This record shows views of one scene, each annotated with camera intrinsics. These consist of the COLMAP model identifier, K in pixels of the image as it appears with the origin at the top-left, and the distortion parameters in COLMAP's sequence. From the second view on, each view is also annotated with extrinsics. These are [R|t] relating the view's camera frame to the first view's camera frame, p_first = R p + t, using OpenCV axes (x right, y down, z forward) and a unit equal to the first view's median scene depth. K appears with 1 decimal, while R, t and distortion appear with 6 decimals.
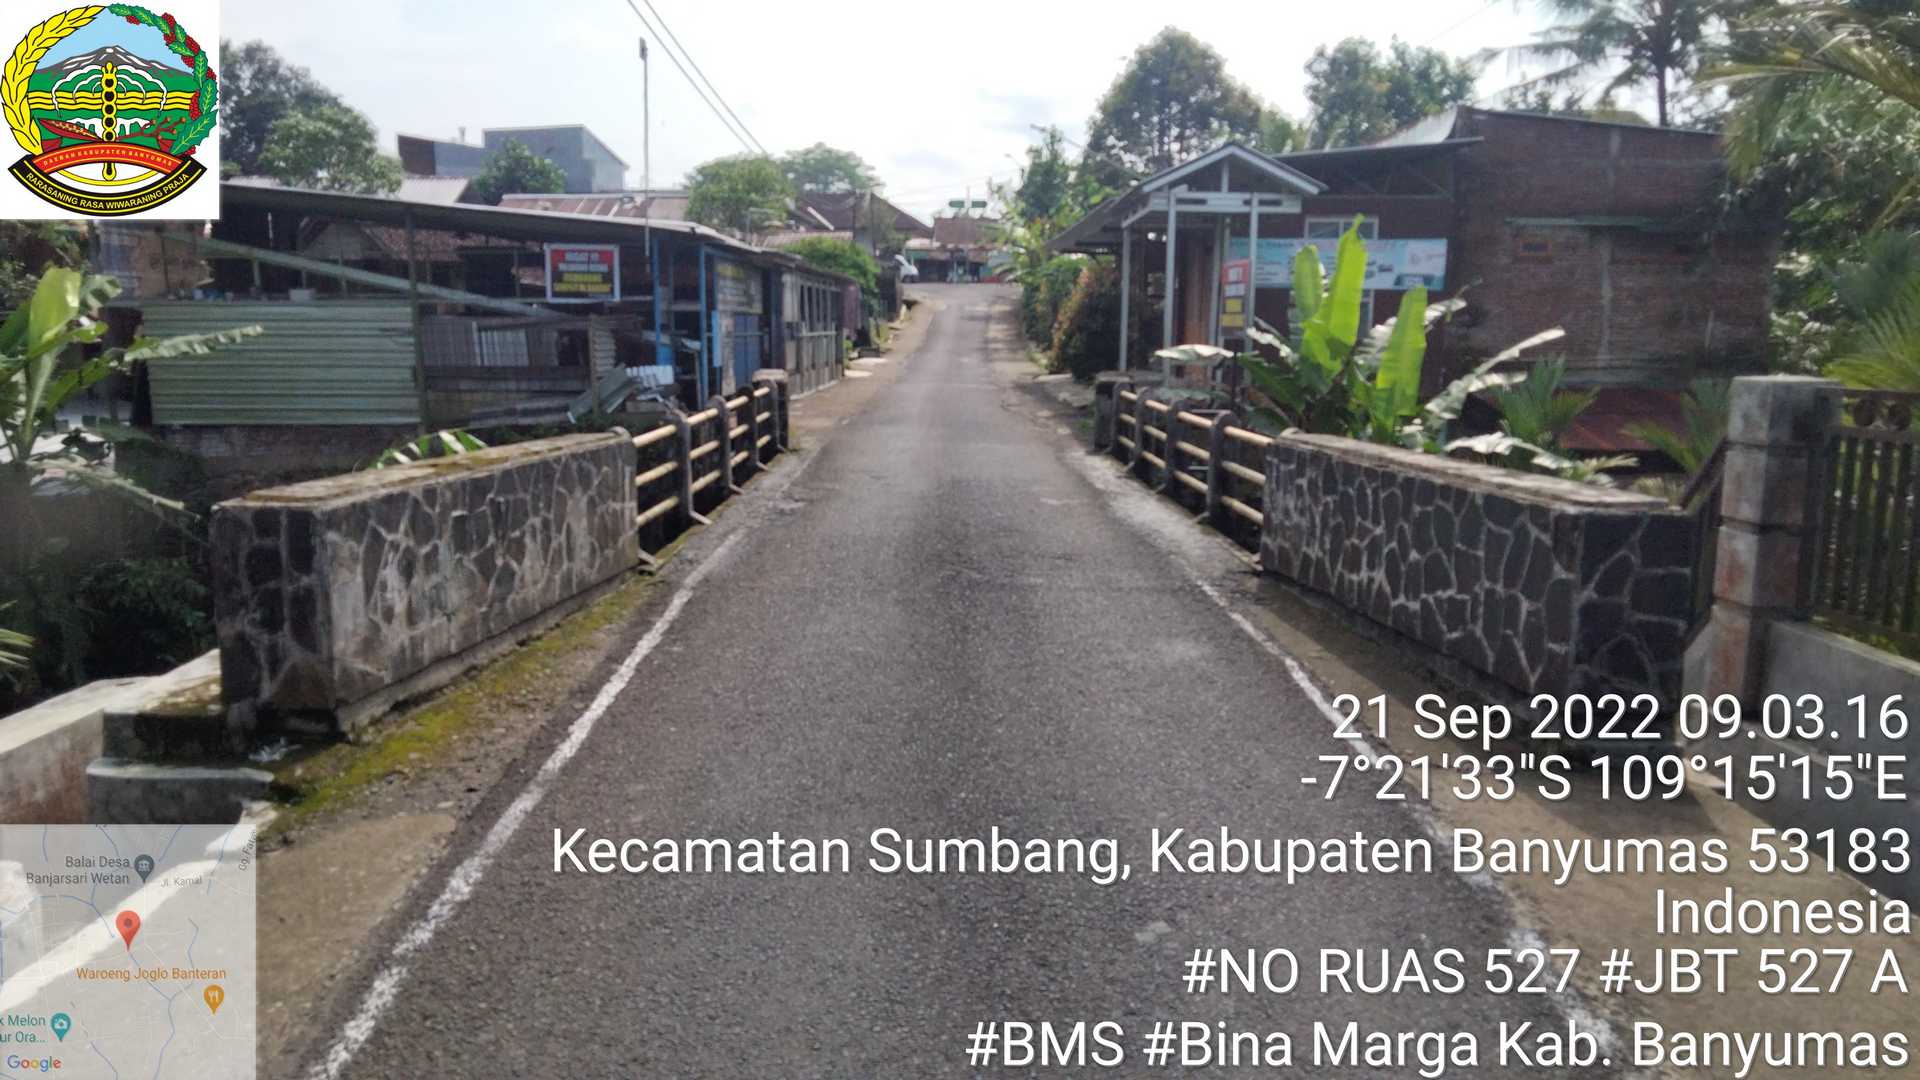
lens RADIAL K [[1438.5, 0, 949.1], [0, 1438.5, 570.0], [0, 0, 1]] dist [0.023684, -0.001754]
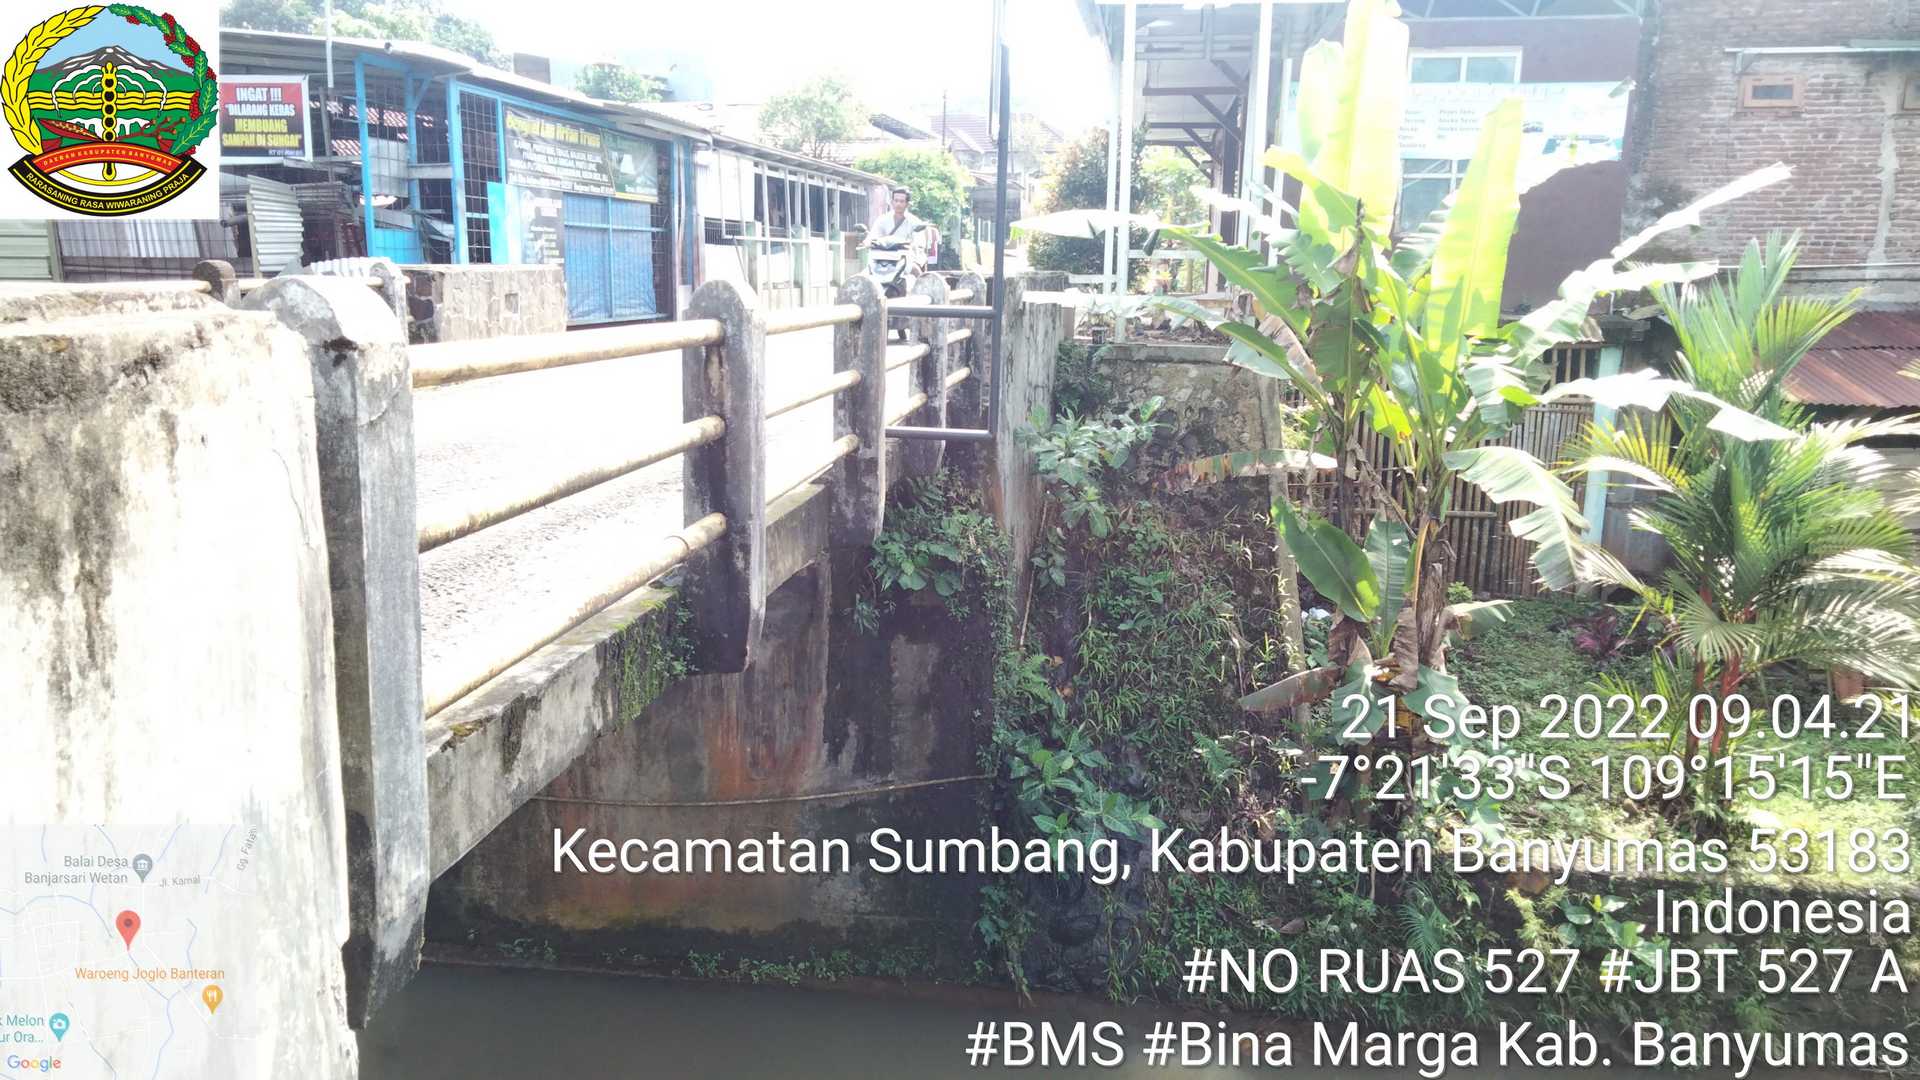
lens RADIAL K [[1438.5, 0, 941.0], [0, 1438.5, 559.5], [0, 0, 1]] dist [0.023684, -0.001754]
pose [[0.989237, 0.032843, -0.142587, 0.166379], [-0.028227, 0.999014, 0.034275, -0.030414], [0.143572, -0.029882, 0.989189, 0.361358]]
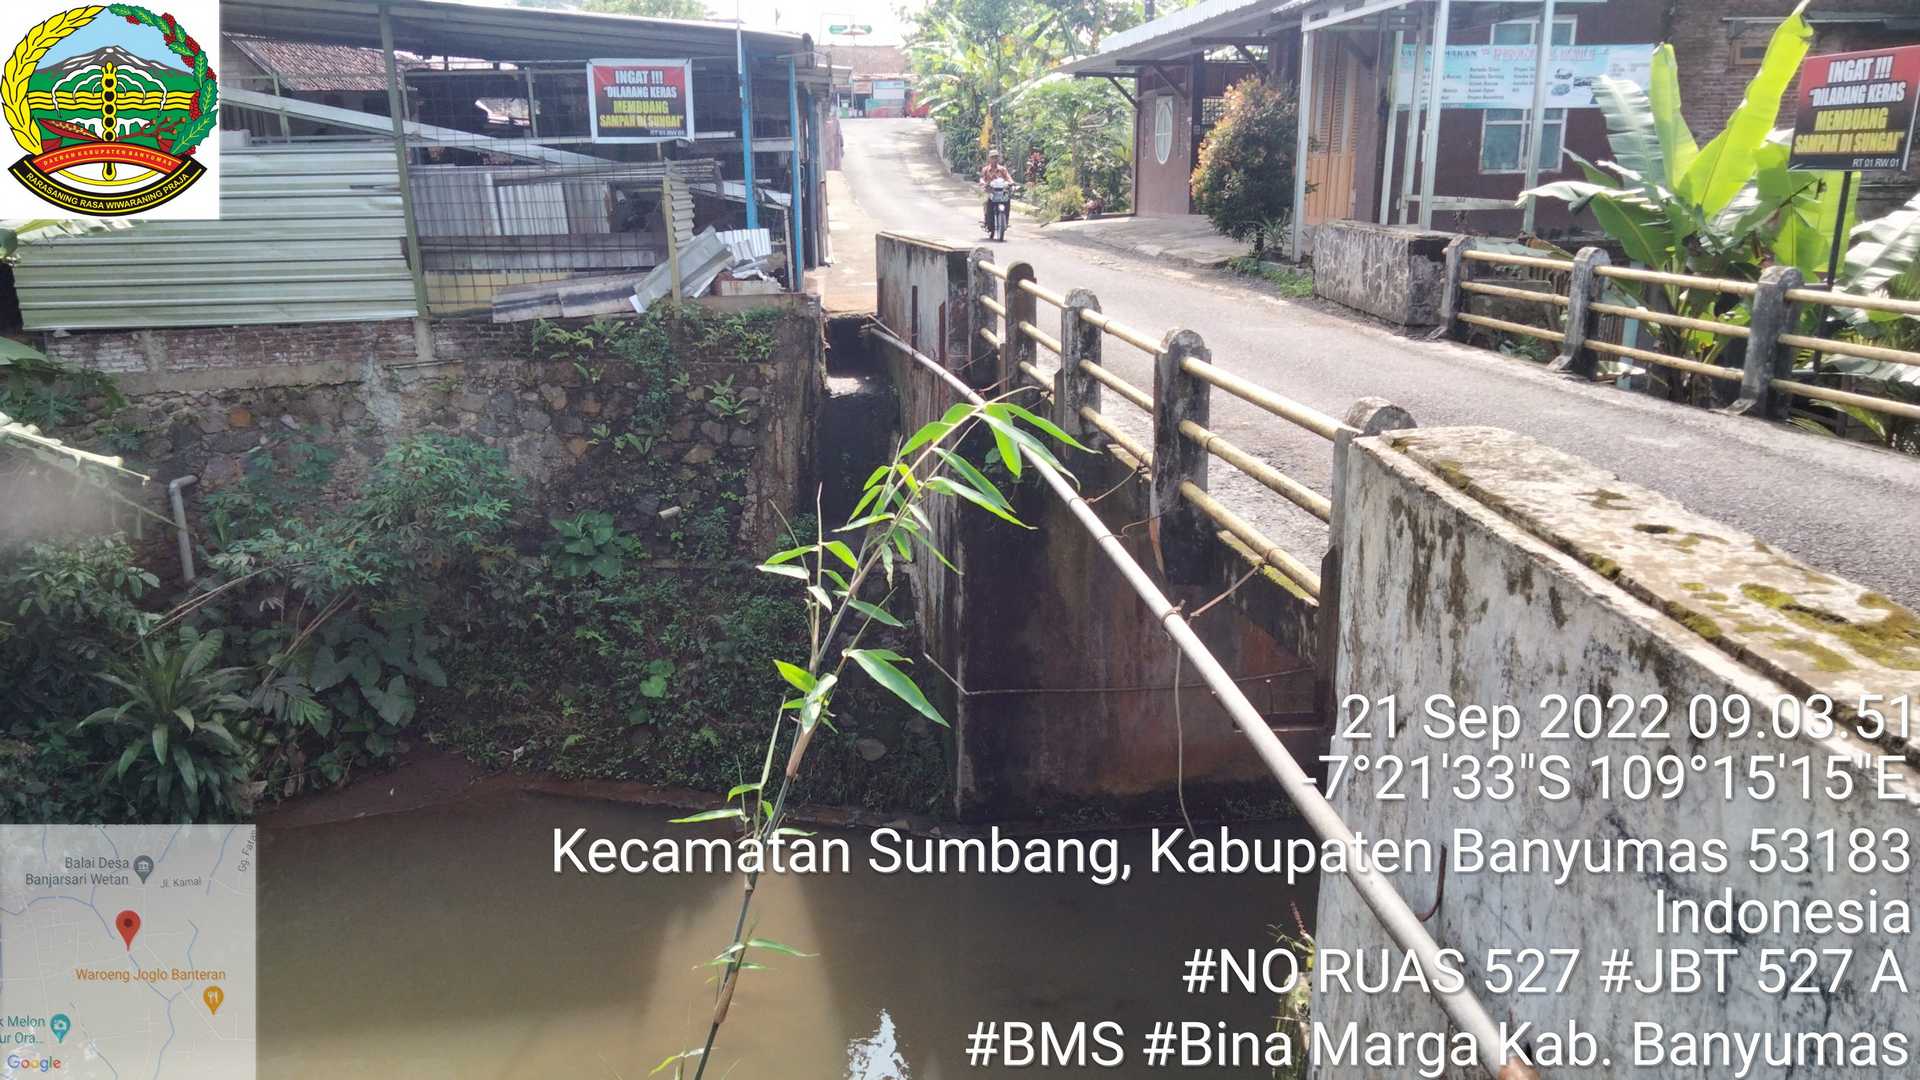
lens RADIAL K [[1438.5, 0, 950.5], [0, 1438.5, 568.6], [0, 0, 1]] dist [0.023684, -0.001754]
pose [[0.992808, -0.050726, 0.108439, -0.189392], [0.039075, 0.993492, 0.106993, -0.044518], [-0.113160, -0.101986, 0.988329, 0.245137]]
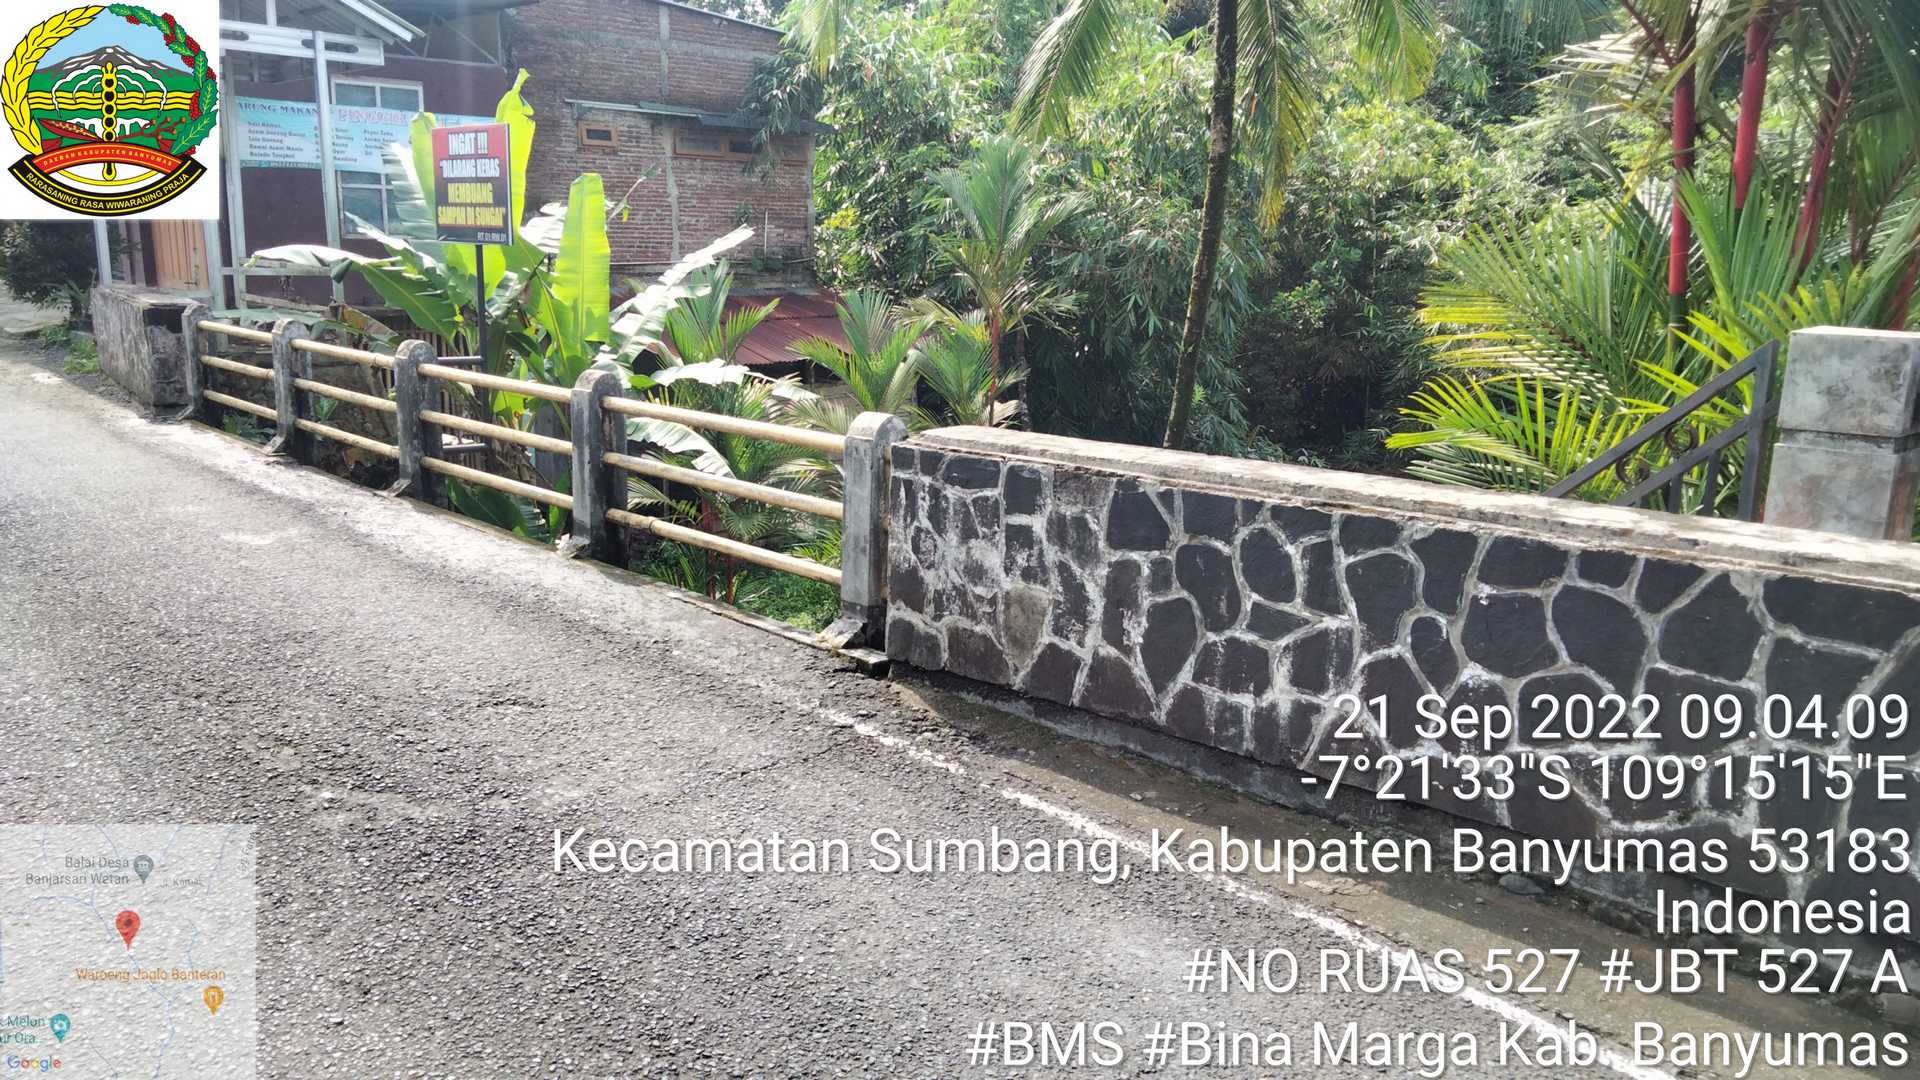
lens RADIAL K [[1438.5, 0, 956.5], [0, 1438.5, 556.0], [0, 0, 1]] dist [0.023684, -0.001754]
pose [[0.740217, -0.138079, 0.658037, -0.058978], [0.097334, 0.990383, 0.098327, -0.042622], [-0.665286, -0.008734, 0.746538, 0.243152]]
